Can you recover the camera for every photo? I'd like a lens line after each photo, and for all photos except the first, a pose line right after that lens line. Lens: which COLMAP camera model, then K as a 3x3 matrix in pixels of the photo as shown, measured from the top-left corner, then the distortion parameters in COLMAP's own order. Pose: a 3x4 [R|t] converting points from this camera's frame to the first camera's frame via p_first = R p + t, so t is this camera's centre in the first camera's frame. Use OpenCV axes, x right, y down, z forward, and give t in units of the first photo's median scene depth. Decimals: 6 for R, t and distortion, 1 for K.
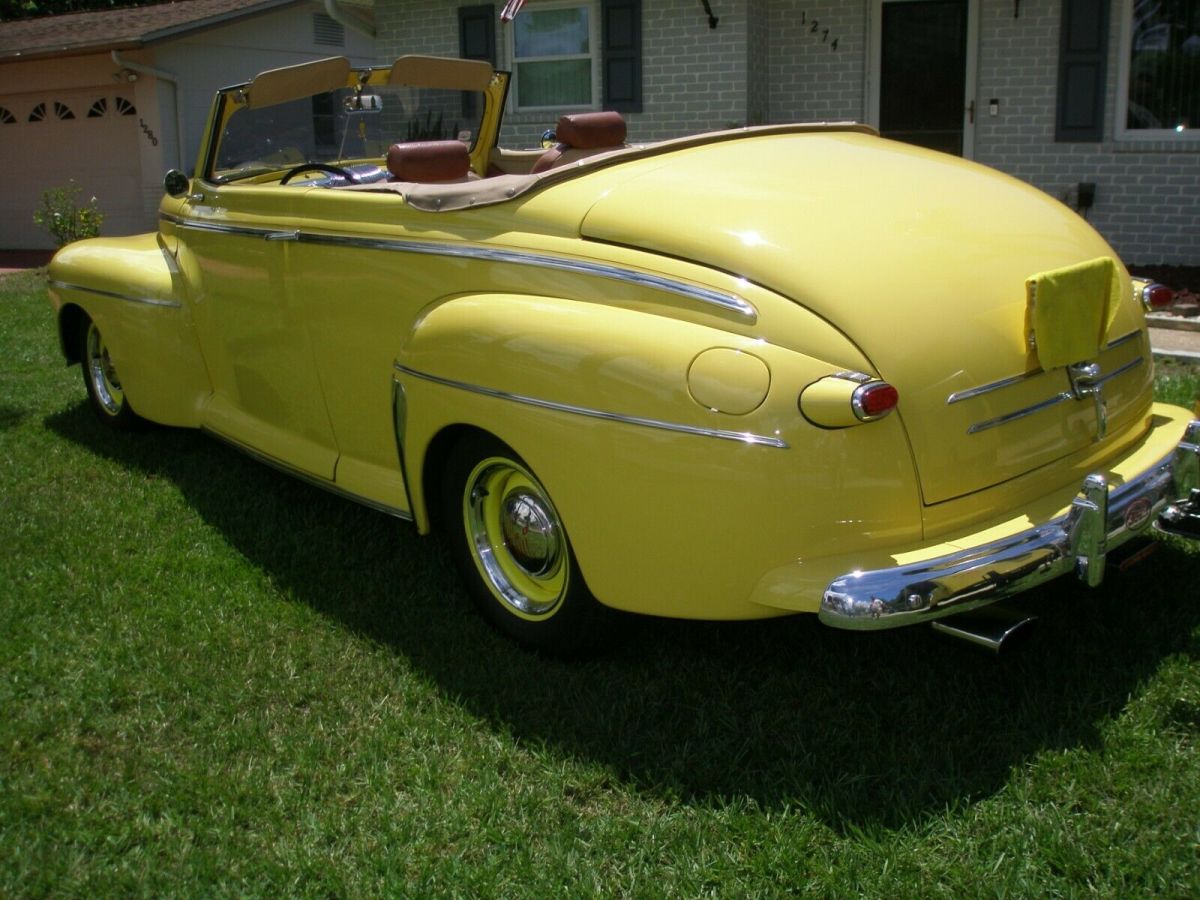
lens RADIAL K [[1203.9, 0, 600.0], [0, 1203.9, 450.0], [0, 0, 1]] dist [-0.095324, 0.008584]
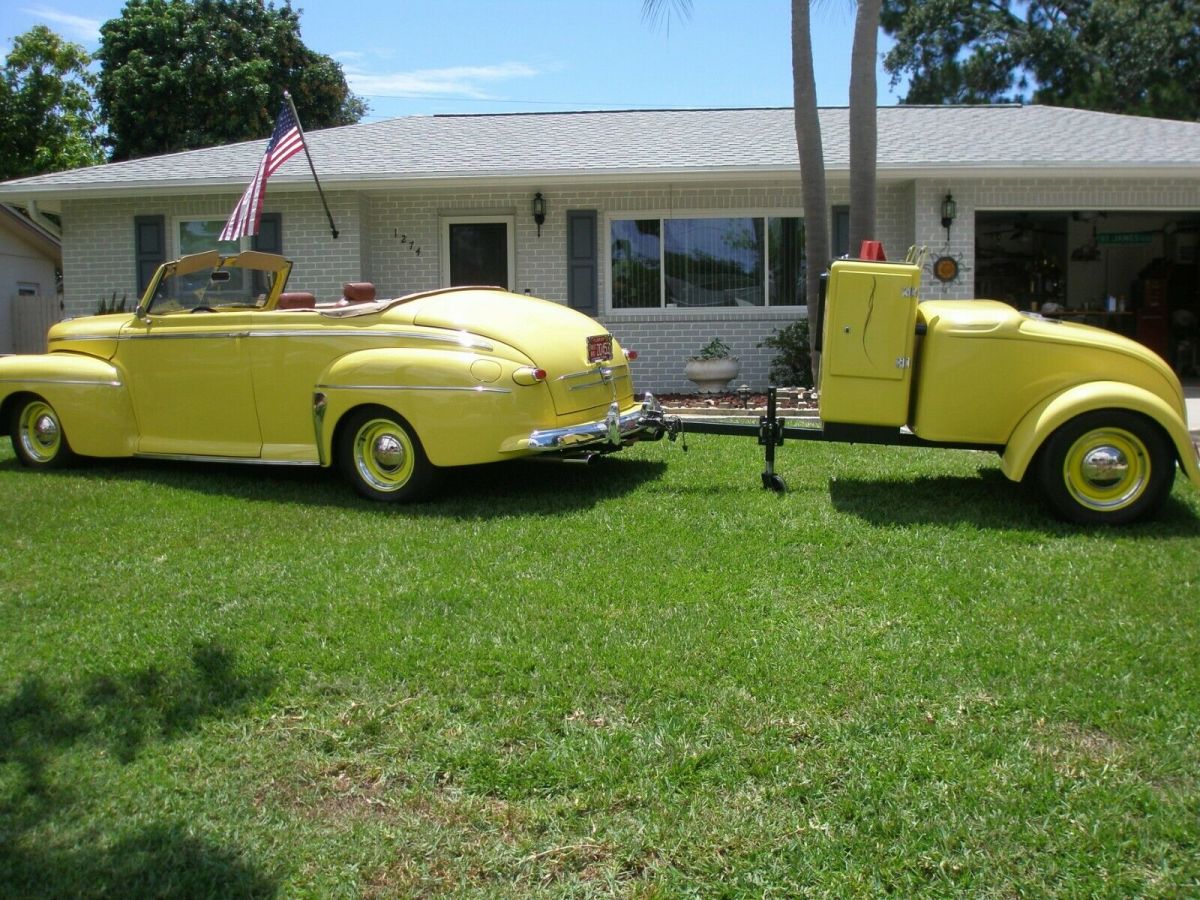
lens RADIAL K [[1203.9, 0, 600.0], [0, 1203.9, 450.0], [0, 0, 1]] dist [-0.095324, 0.008584]
pose [[0.920806, -0.026251, 0.389137, -0.415851], [0.089682, 0.985248, -0.145750, 0.310813], [-0.379571, 0.169106, 0.909576, -0.893298]]
